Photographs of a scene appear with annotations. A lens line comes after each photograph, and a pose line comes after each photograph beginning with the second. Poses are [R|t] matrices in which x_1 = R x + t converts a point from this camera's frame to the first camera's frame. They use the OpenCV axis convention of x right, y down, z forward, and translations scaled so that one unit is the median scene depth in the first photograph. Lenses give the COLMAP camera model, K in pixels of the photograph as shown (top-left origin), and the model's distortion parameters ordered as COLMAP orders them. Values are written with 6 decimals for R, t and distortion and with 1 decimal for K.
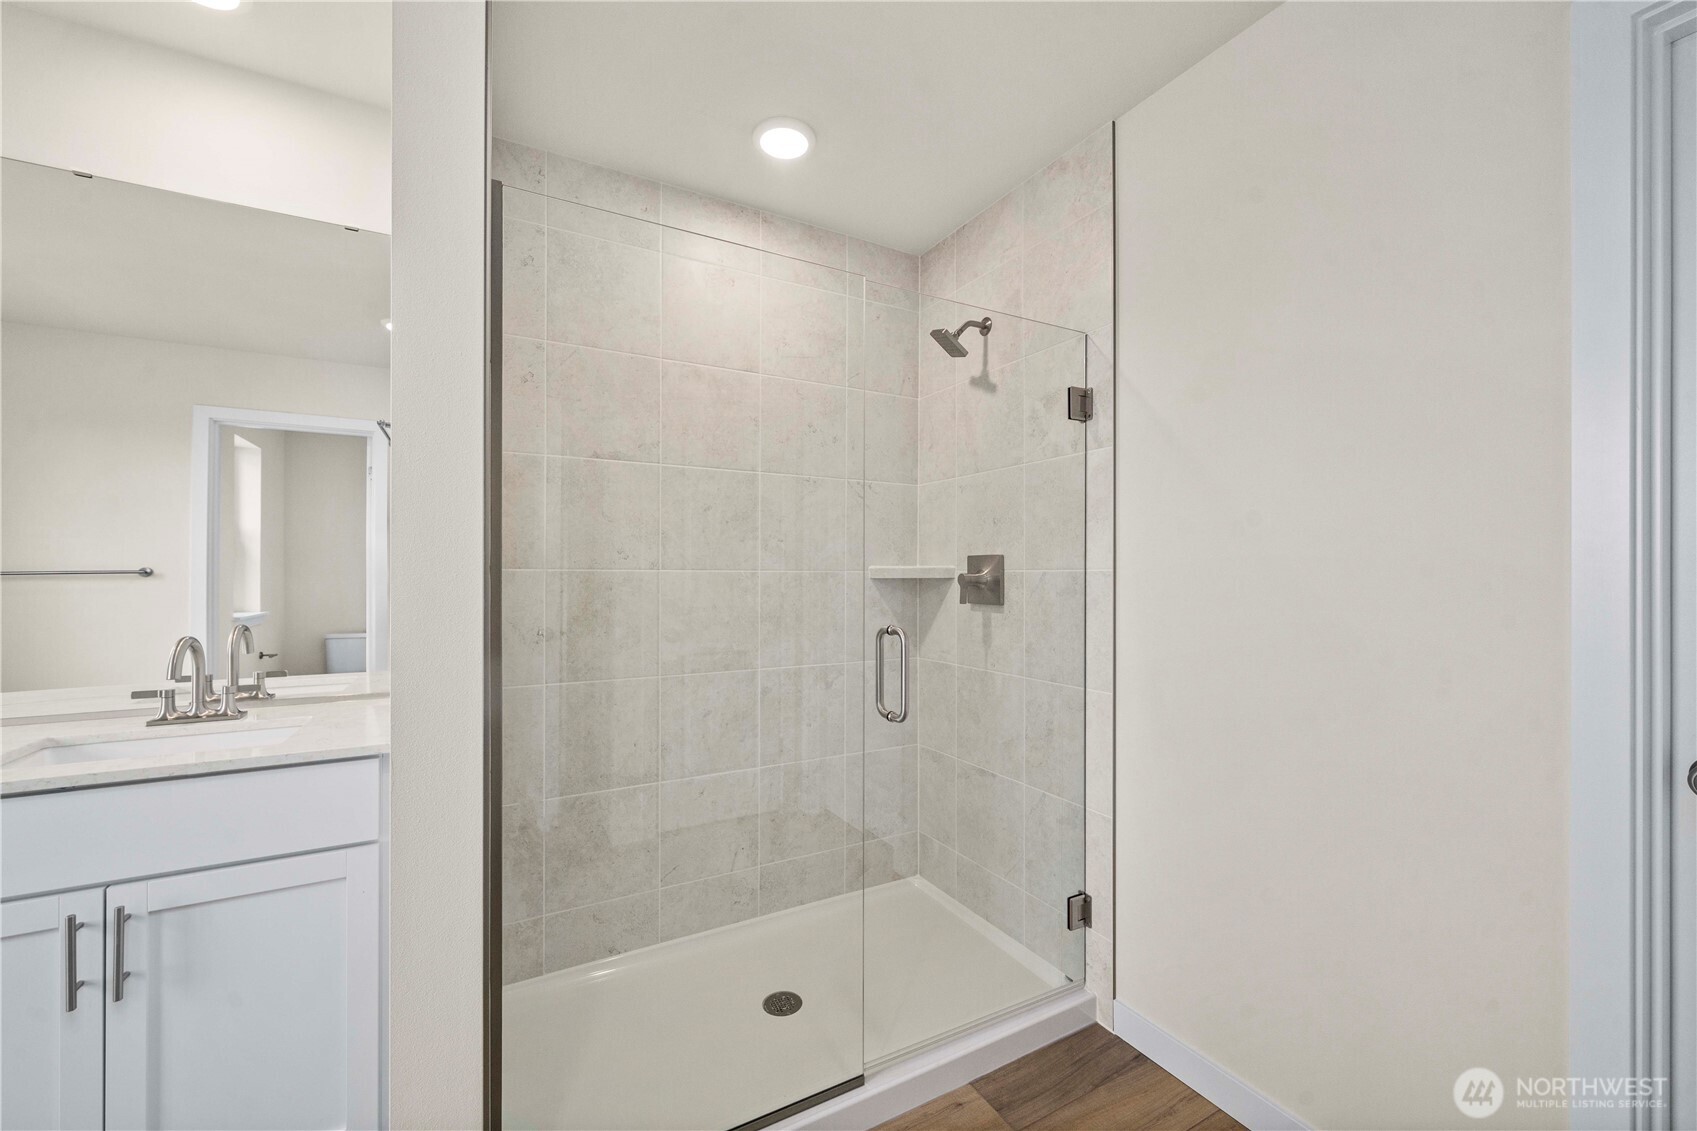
lens RADIAL K [[637.6, 0, 848.7], [0, 637.6, 556.2], [0, 0, 1]] dist [-0.003453, -0.001286]
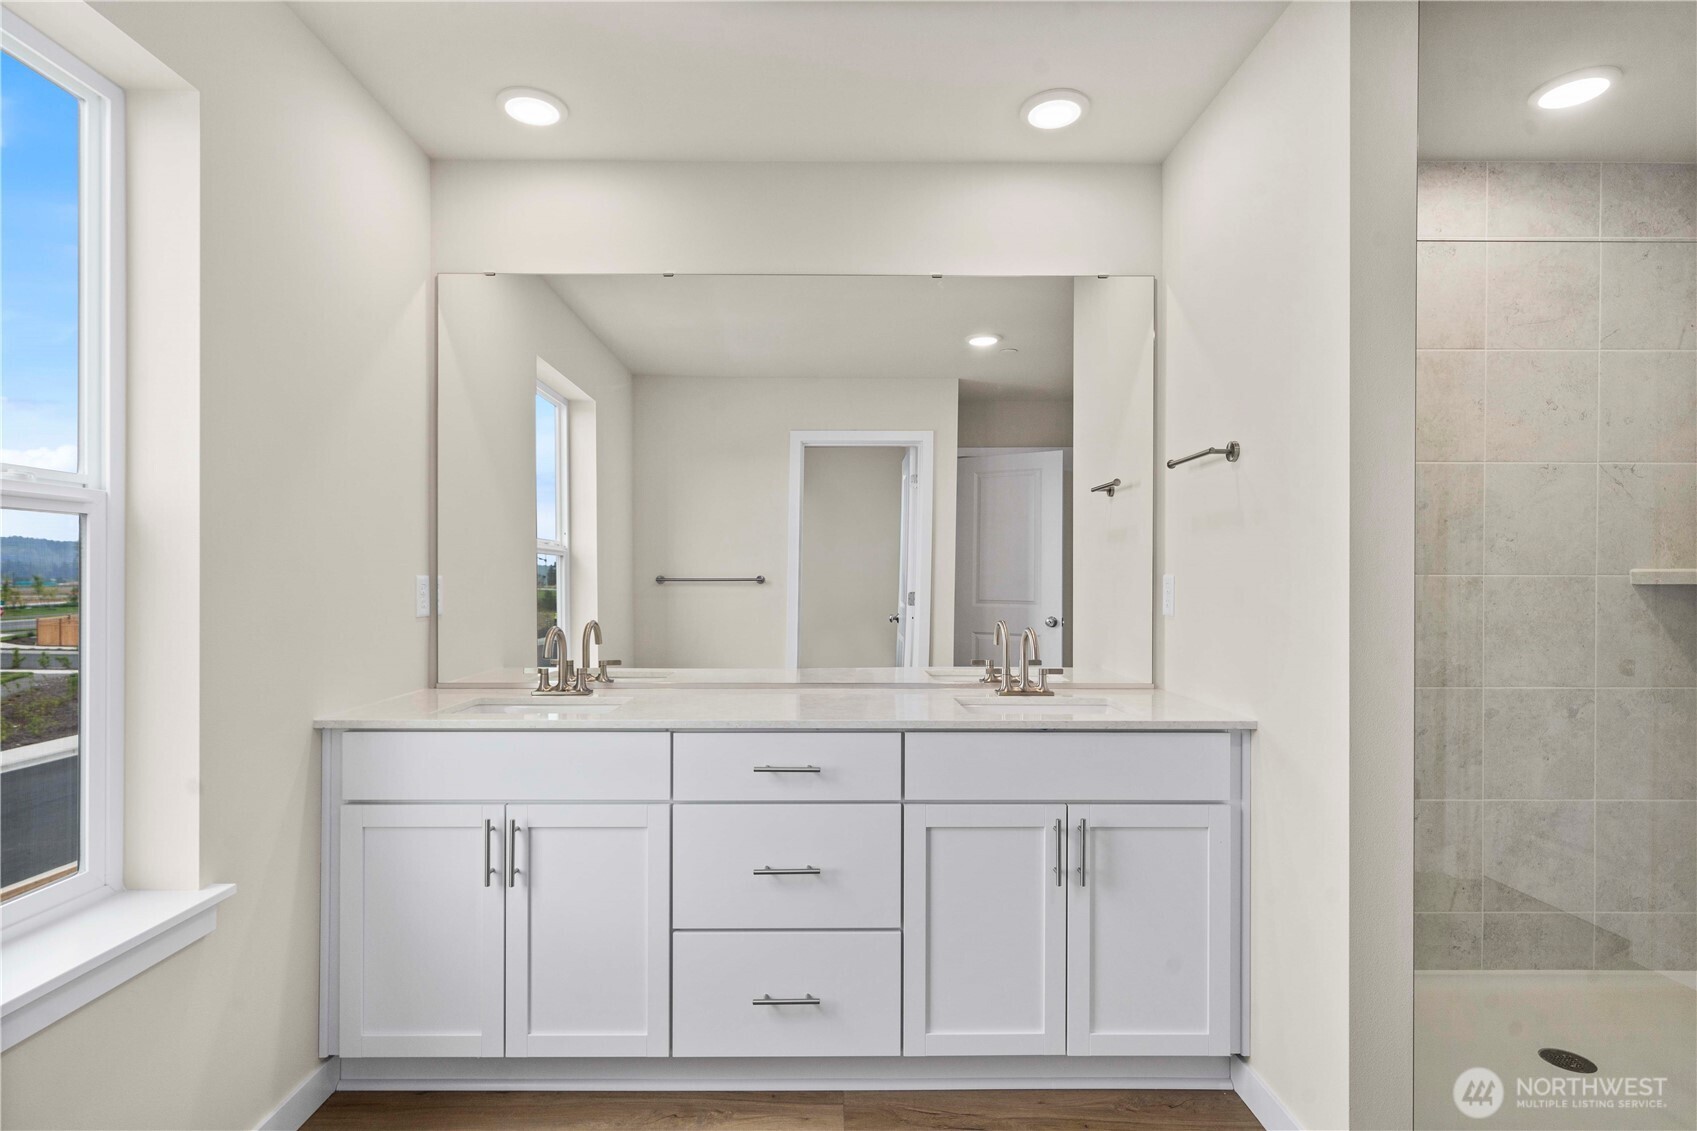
lens RADIAL K [[834.0, 0, 843.9], [0, 834.0, 571.8], [0, 0, 1]] dist [-0.003512, 0.000579]
pose [[0.879859, -0.006480, -0.475190, -0.365141], [0.013756, 0.999835, 0.011836, -0.007601], [0.475036, -0.016951, 0.879803, -0.415427]]
